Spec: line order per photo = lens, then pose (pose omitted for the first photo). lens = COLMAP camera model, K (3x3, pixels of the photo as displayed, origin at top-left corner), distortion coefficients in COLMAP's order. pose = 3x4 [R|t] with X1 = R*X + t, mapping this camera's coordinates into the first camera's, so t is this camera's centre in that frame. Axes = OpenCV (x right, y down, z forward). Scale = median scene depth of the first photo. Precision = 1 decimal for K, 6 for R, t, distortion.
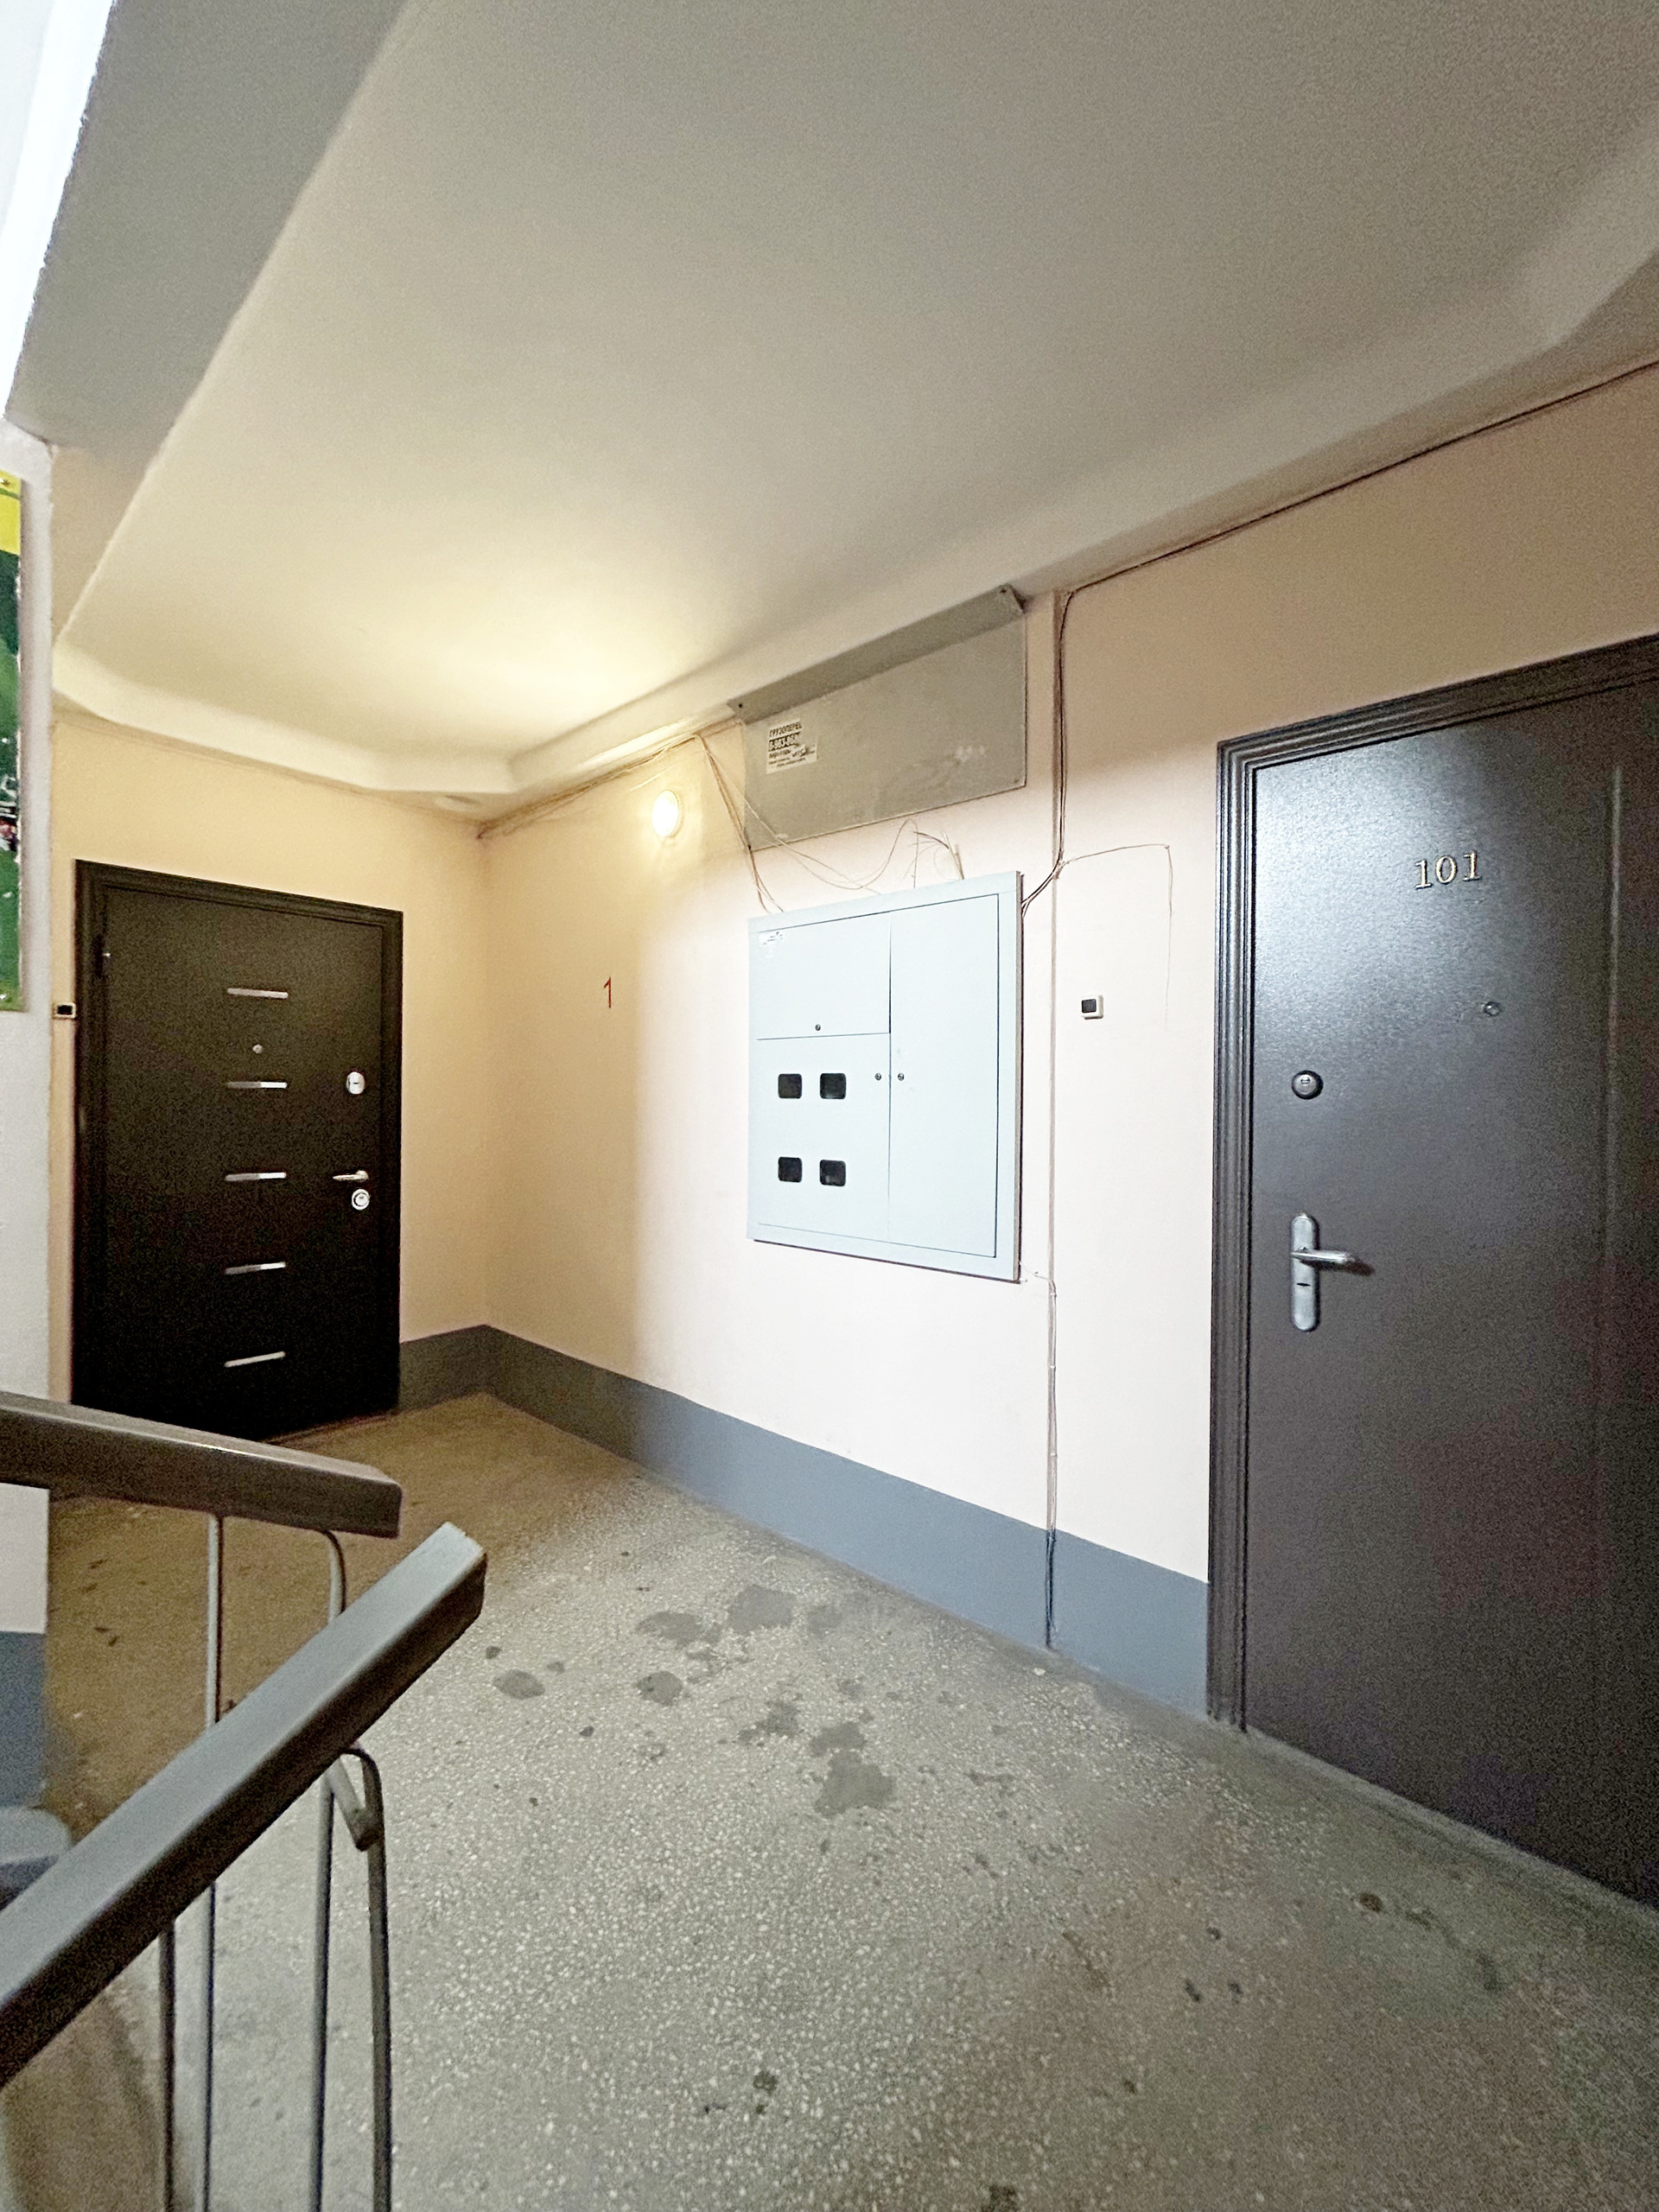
lens RADIAL K [[884.6, 0, 829.5], [0, 884.6, 1101.7], [0, 0, 1]] dist [0.000334, -0.000081]
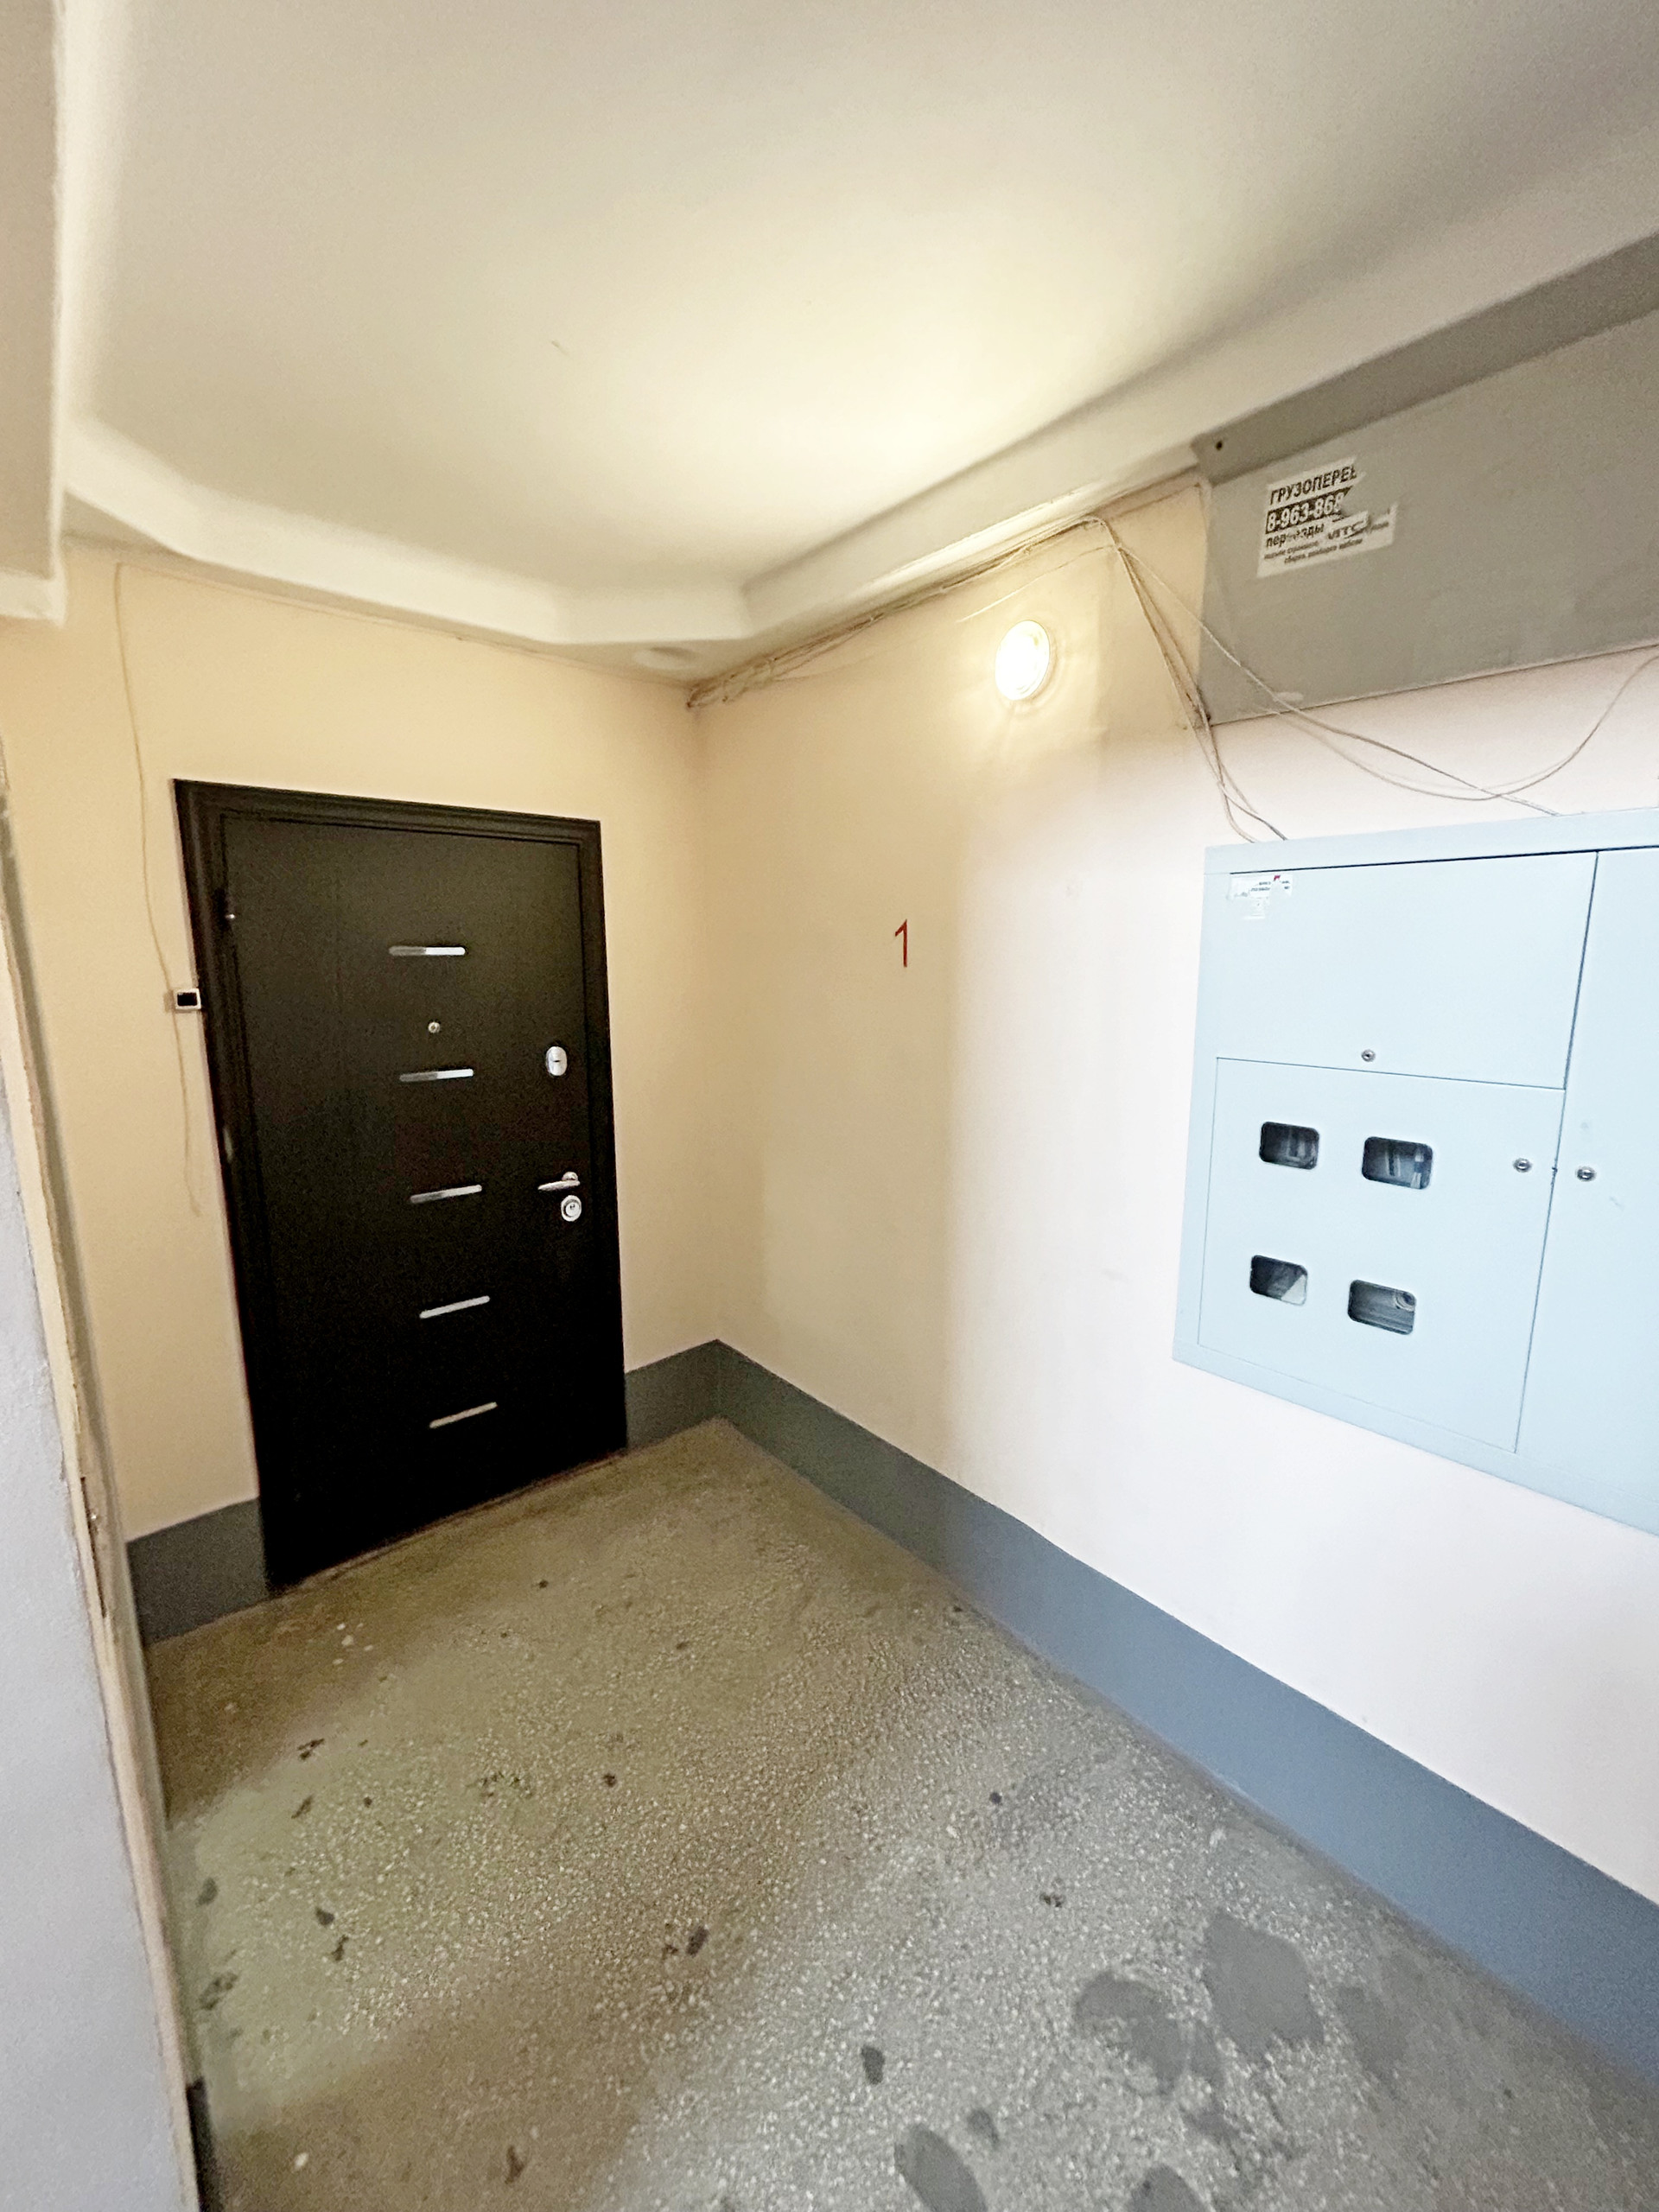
lens RADIAL K [[884.6, 0, 832.1], [0, 884.6, 1097.3], [0, 0, 1]] dist [0.000334, -0.000081]
pose [[0.990814, 0.010876, -0.134795, -0.240792], [0.011387, 0.986511, 0.163301, -0.134584], [0.134753, -0.163336, 0.977325, 0.347130]]
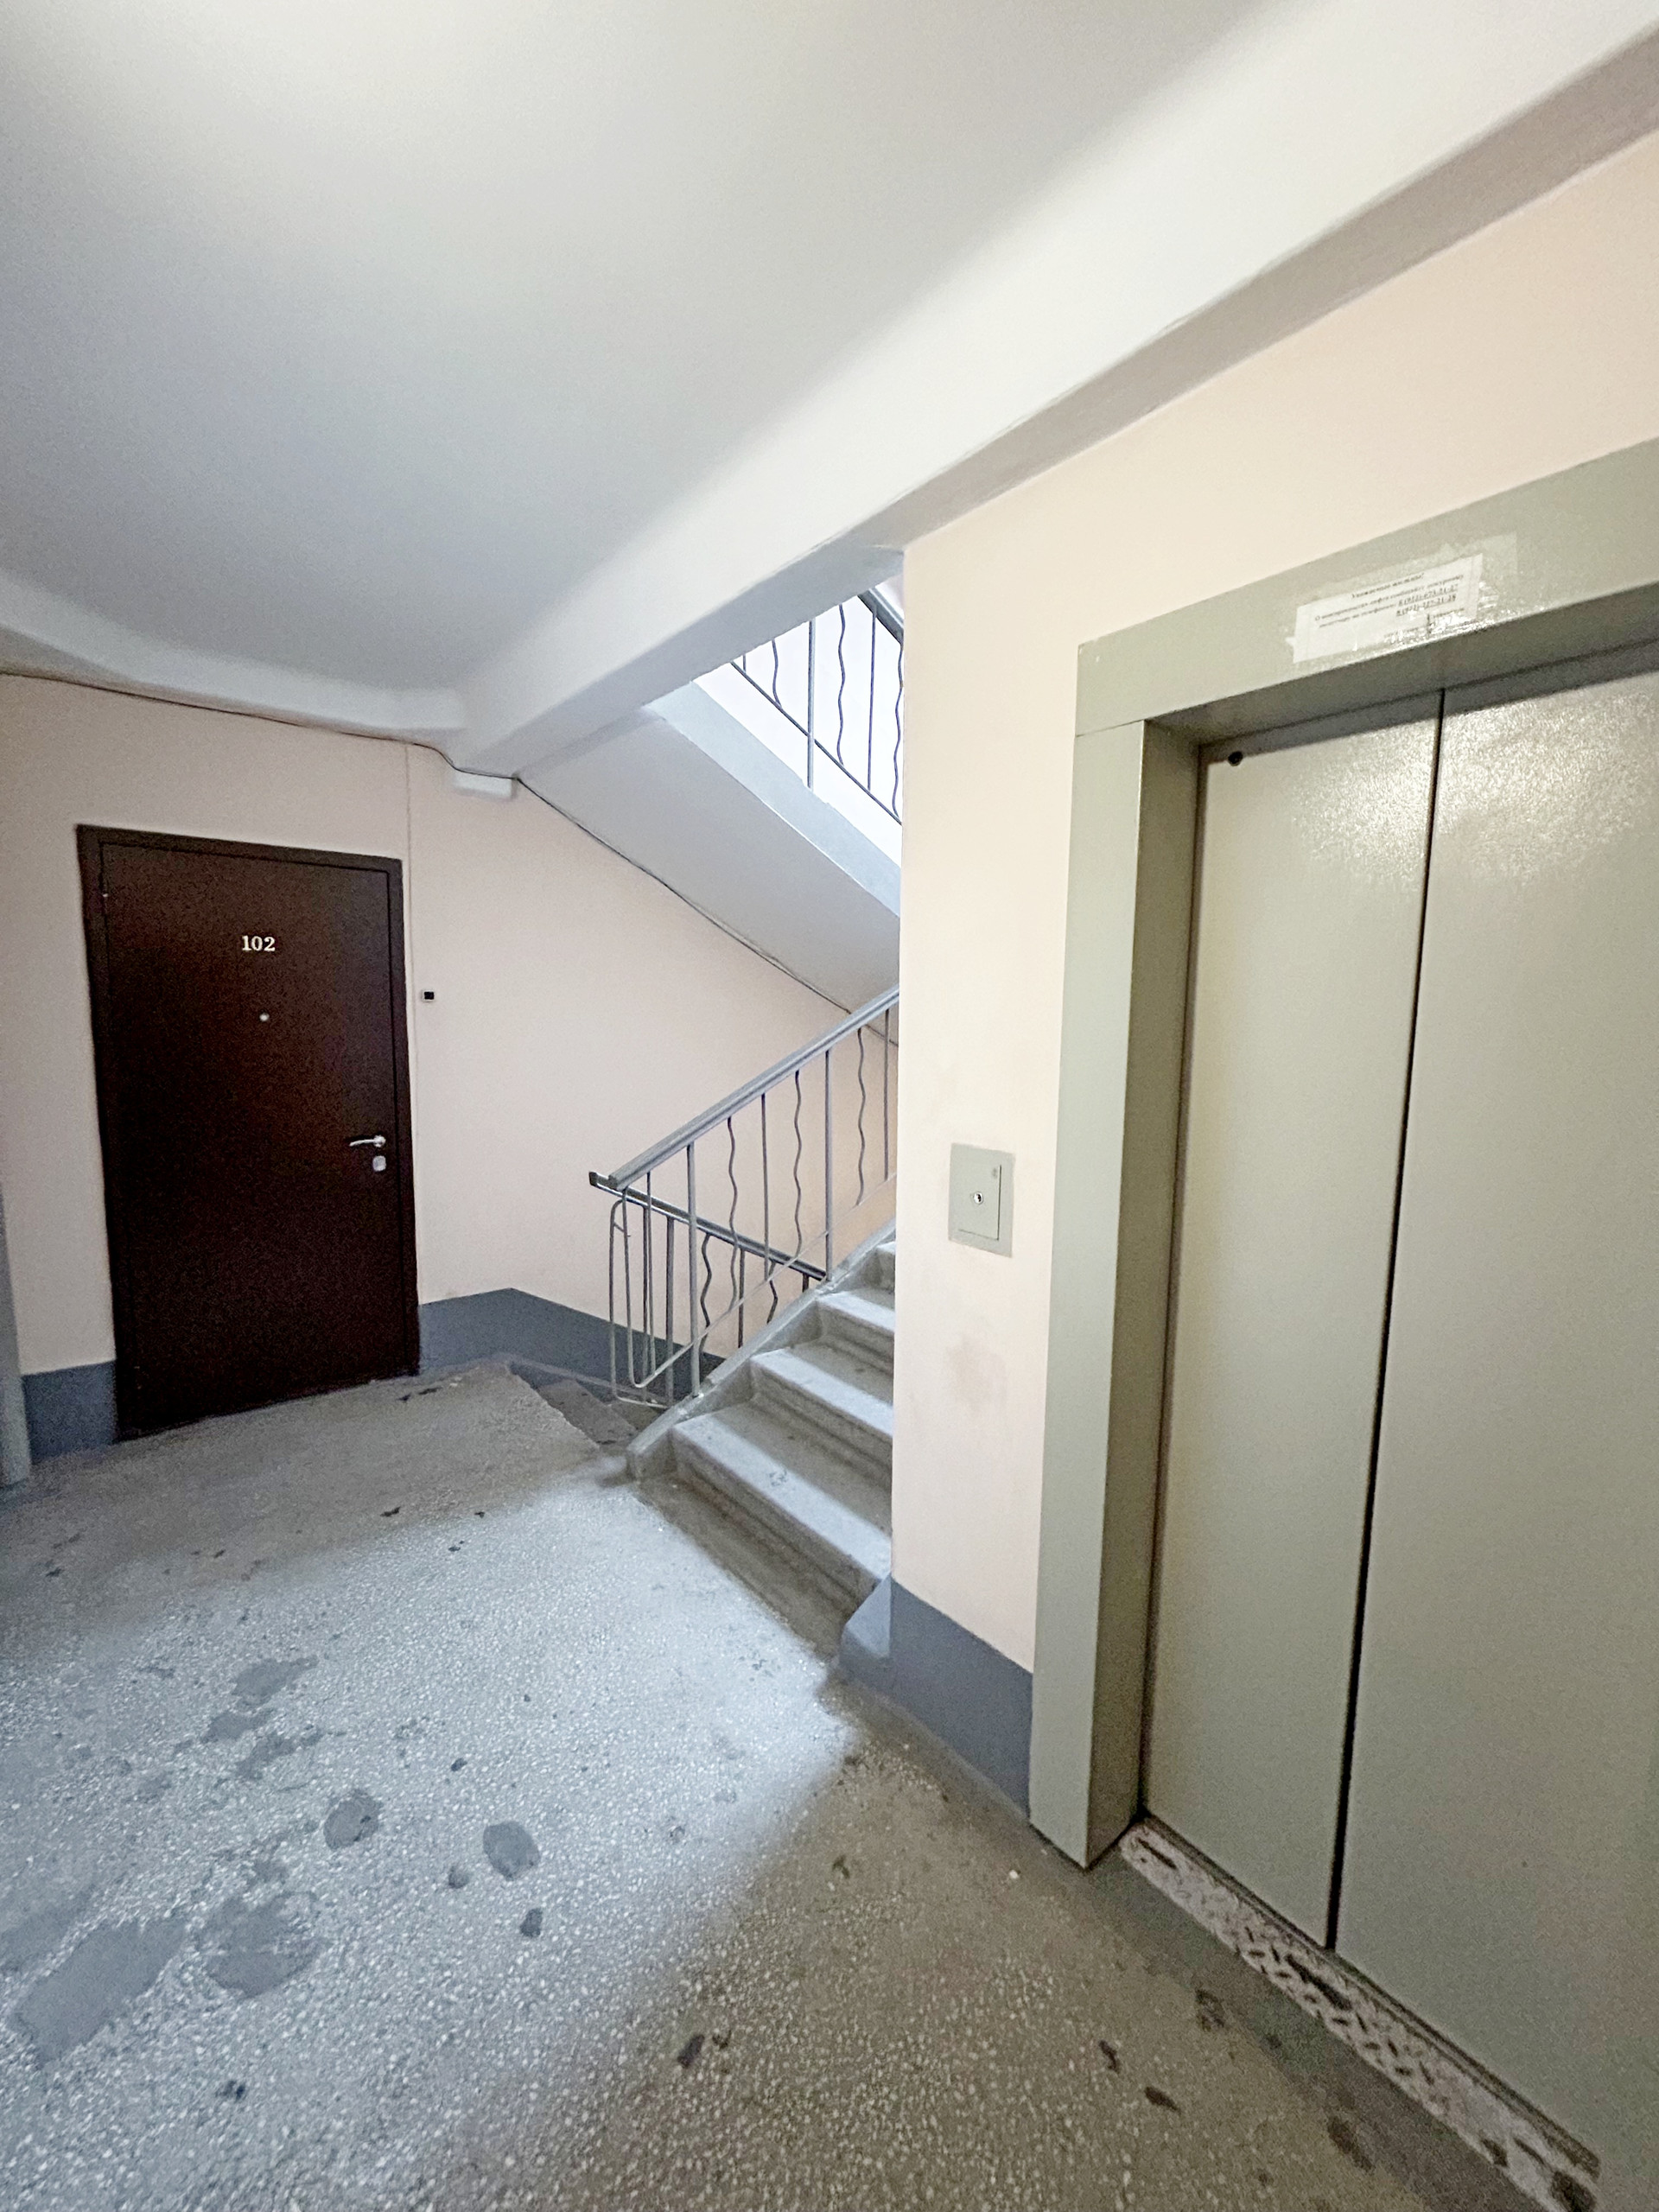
lens RADIAL K [[884.6, 0, 832.7], [0, 884.6, 1107.6], [0, 0, 1]] dist [0.000334, -0.000081]
pose [[-0.987196, -0.039160, 0.154632, -0.509159], [-0.021856, 0.993461, 0.112057, -0.075638], [-0.158009, 0.107242, -0.981597, 1.152071]]
